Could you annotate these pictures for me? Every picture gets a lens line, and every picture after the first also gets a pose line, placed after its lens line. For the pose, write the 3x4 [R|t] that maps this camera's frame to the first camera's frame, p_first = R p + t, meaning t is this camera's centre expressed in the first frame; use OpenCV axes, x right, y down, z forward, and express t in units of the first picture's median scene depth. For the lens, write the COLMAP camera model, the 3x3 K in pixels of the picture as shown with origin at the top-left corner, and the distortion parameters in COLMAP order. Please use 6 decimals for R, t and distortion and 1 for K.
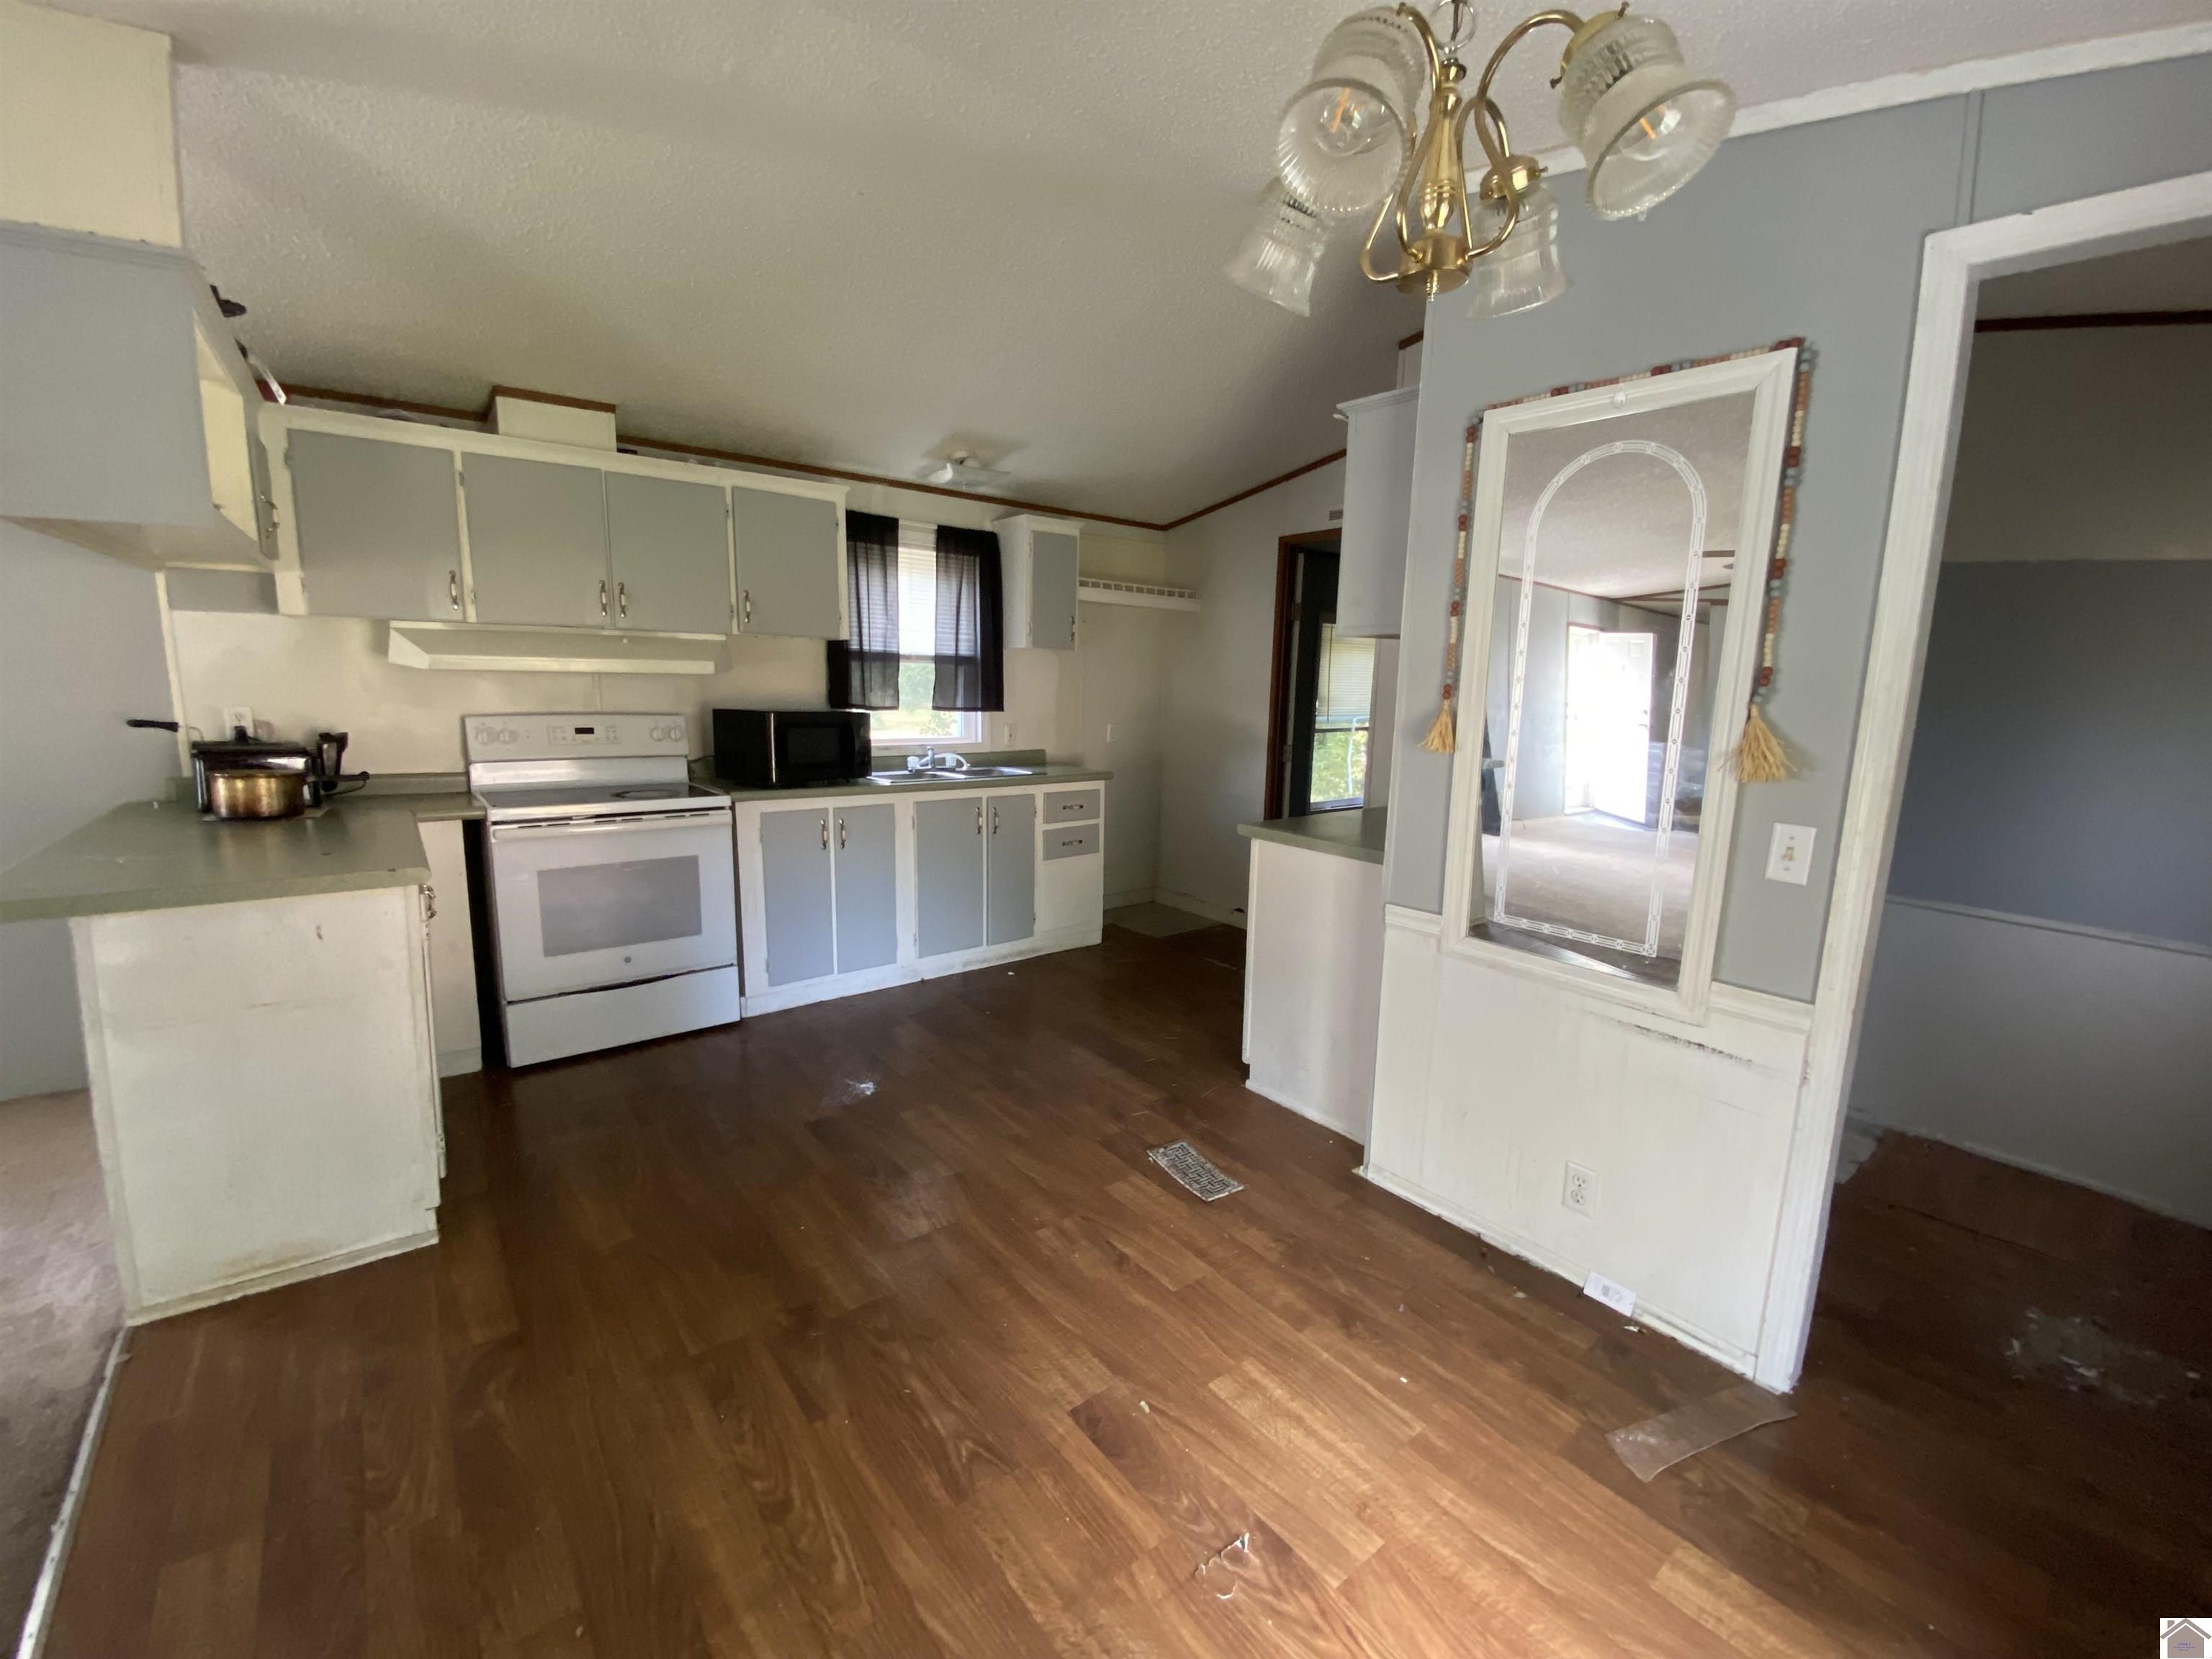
lens RADIAL K [[904.2, 0, 1096.2], [0, 904.2, 827.5], [0, 0, 1]] dist [0.026253, -0.022256]
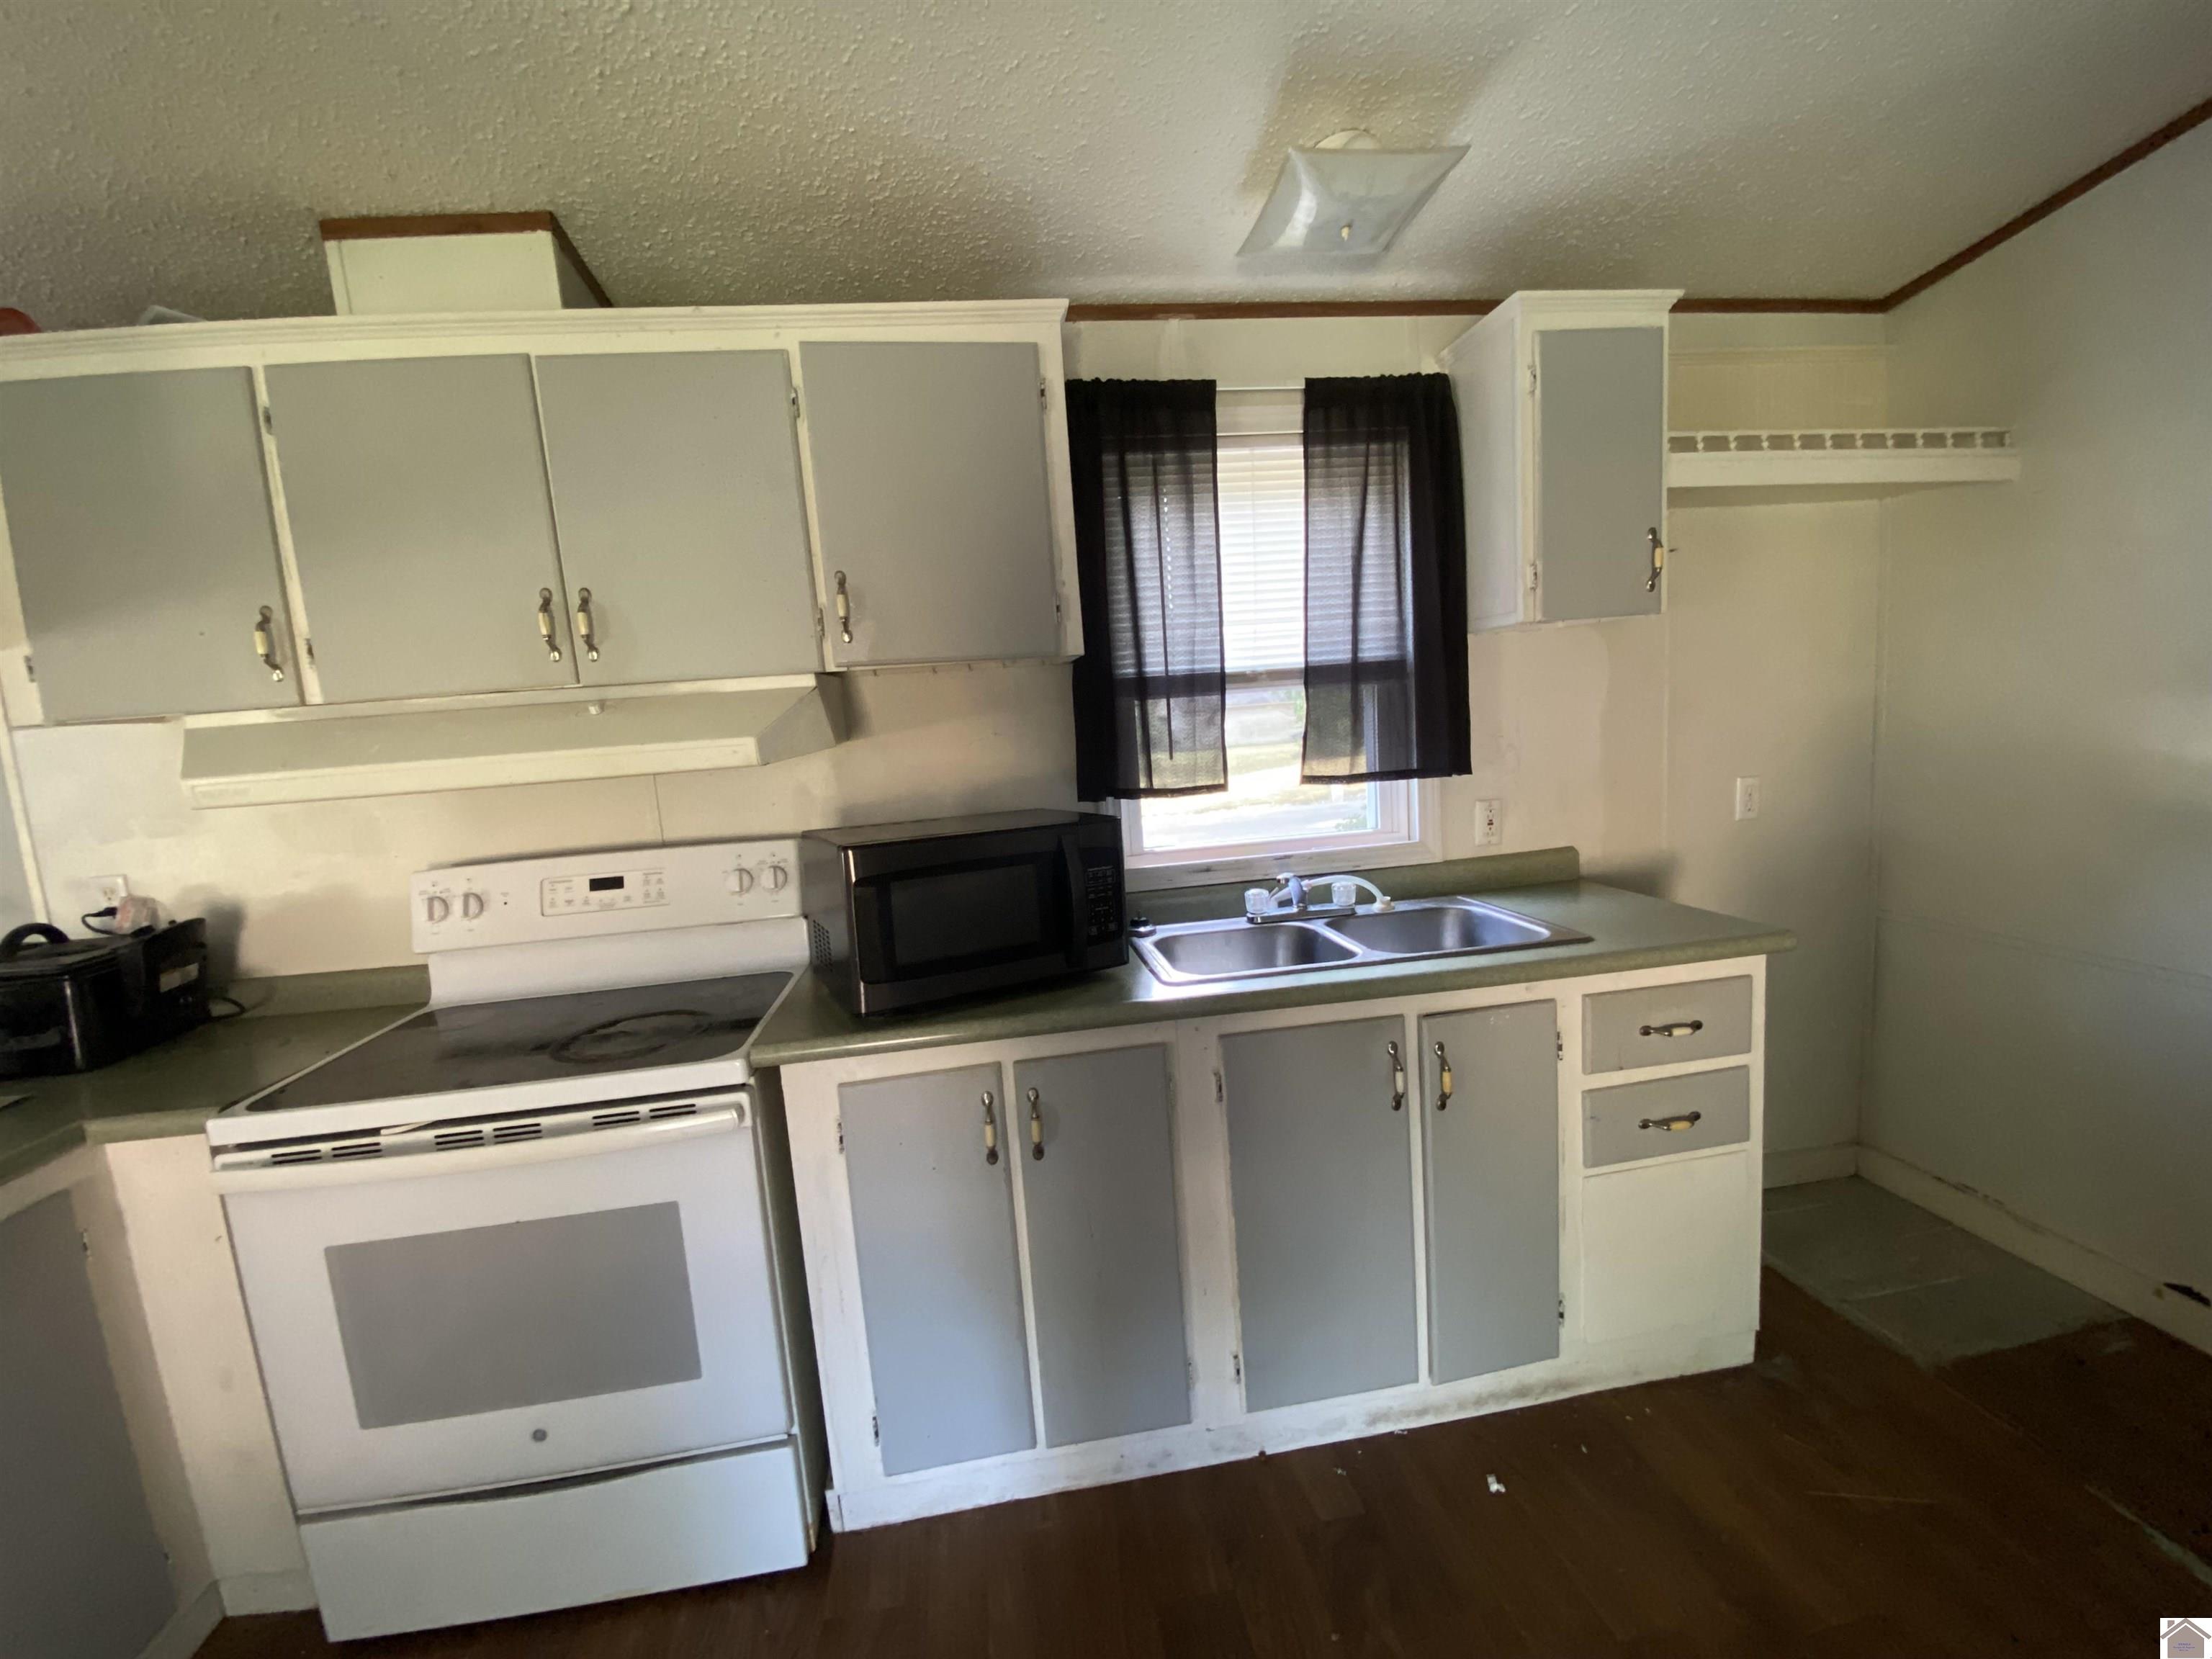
lens RADIAL K [[883.8, 0, 1099.7], [0, 883.8, 838.8], [0, 0, 1]] dist [0.011714, -0.000010]
pose [[0.865763, -0.017857, -0.500135, -0.045562], [0.011476, 0.999809, -0.015831, -0.098634], [0.500322, 0.007967, 0.865803, 0.568384]]
